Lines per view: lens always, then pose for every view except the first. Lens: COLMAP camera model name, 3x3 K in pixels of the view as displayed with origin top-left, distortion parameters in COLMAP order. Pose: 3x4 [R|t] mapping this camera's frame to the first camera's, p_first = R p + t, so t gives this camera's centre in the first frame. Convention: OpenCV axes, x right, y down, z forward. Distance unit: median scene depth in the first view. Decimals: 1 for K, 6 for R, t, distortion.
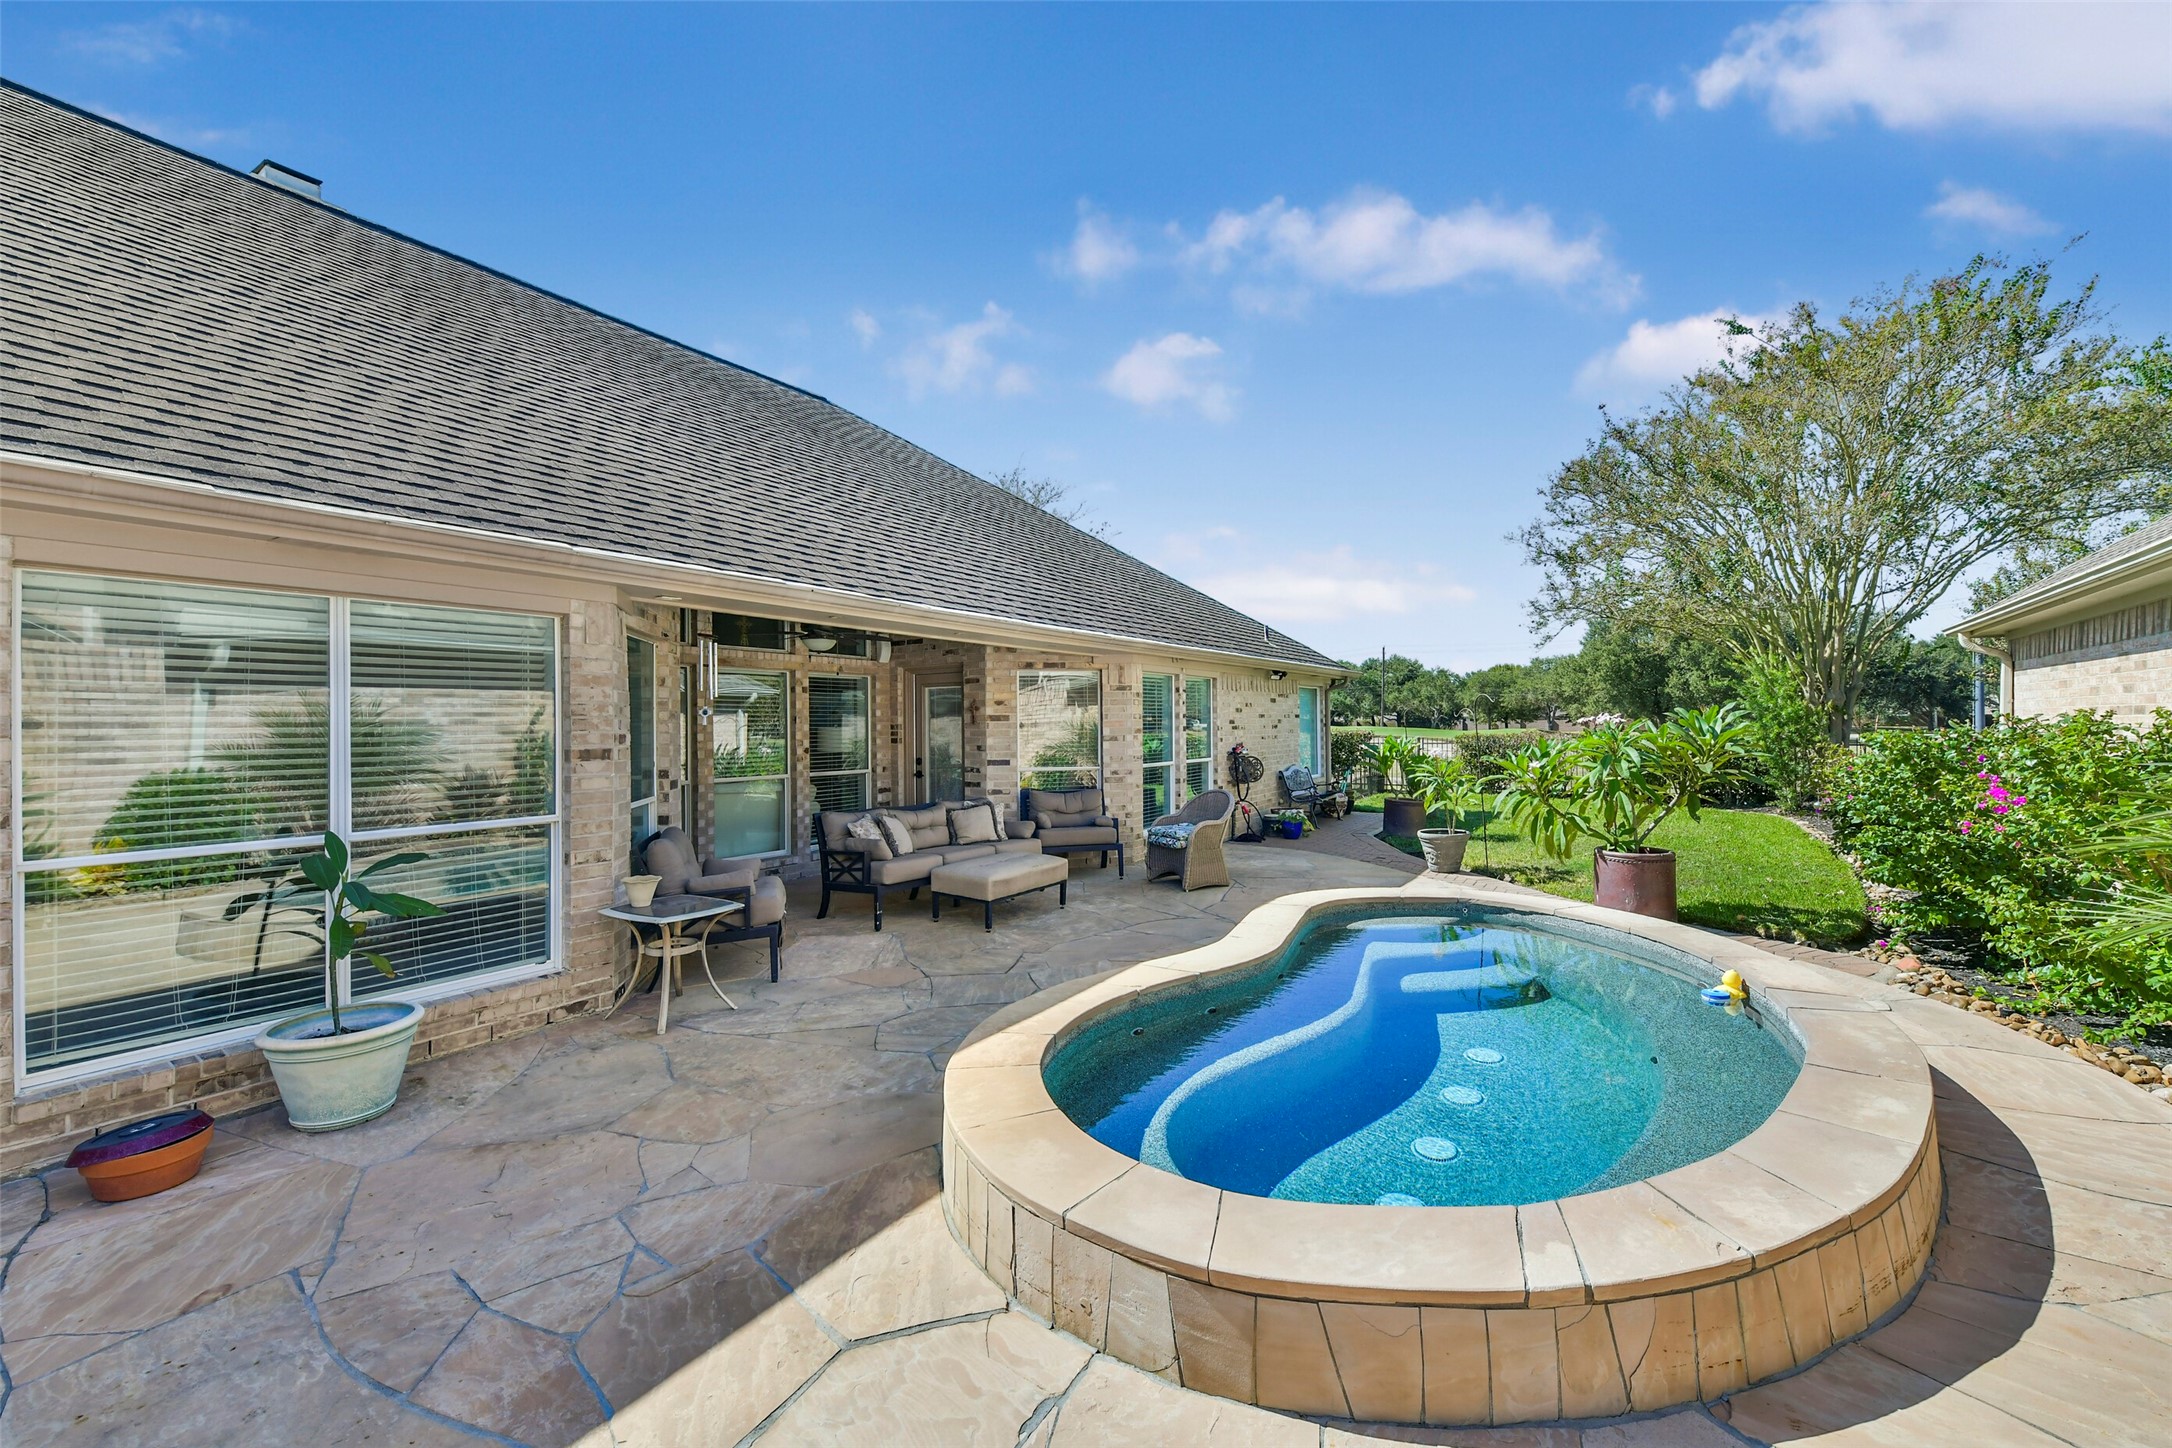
lens RADIAL K [[958.7, 0, 1112.6], [0, 958.7, 723.0], [0, 0, 1]] dist [-0.000853, -0.000170]
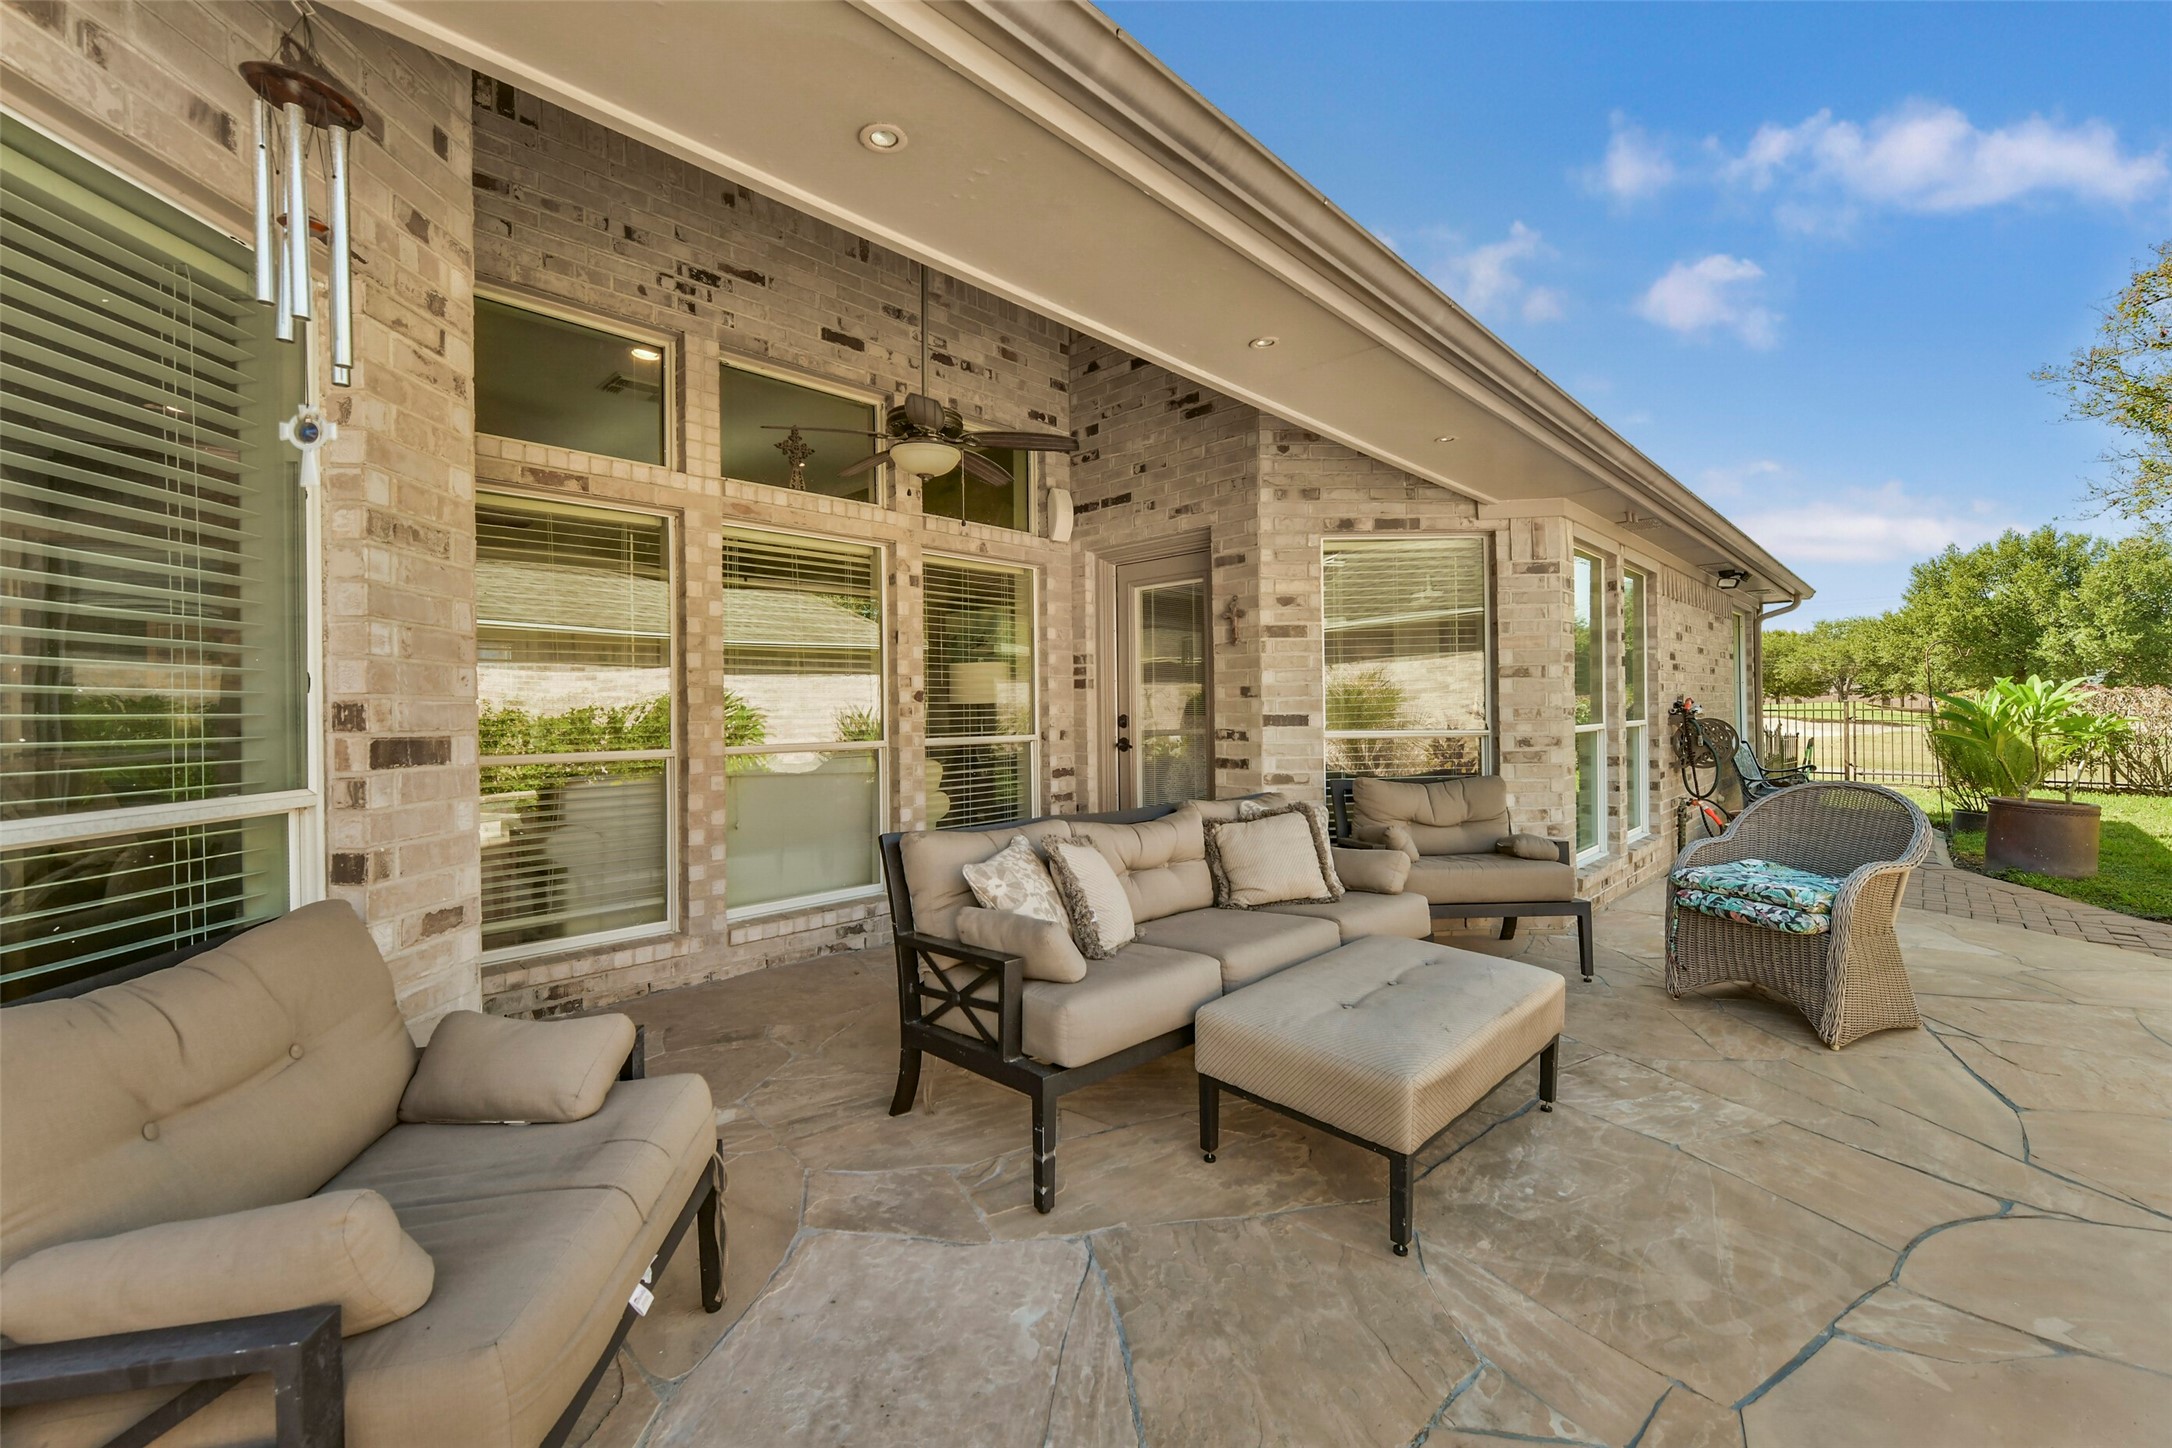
lens RADIAL K [[880.4, 0, 1095.4], [0, 880.4, 726.9], [0, 0, 1]] dist [-0.003194, -0.000285]
pose [[0.980595, 0.001746, -0.196038, -0.126933], [0.002149, 0.999805, 0.019654, 0.035704], [0.196034, -0.019694, 0.980399, 0.535280]]
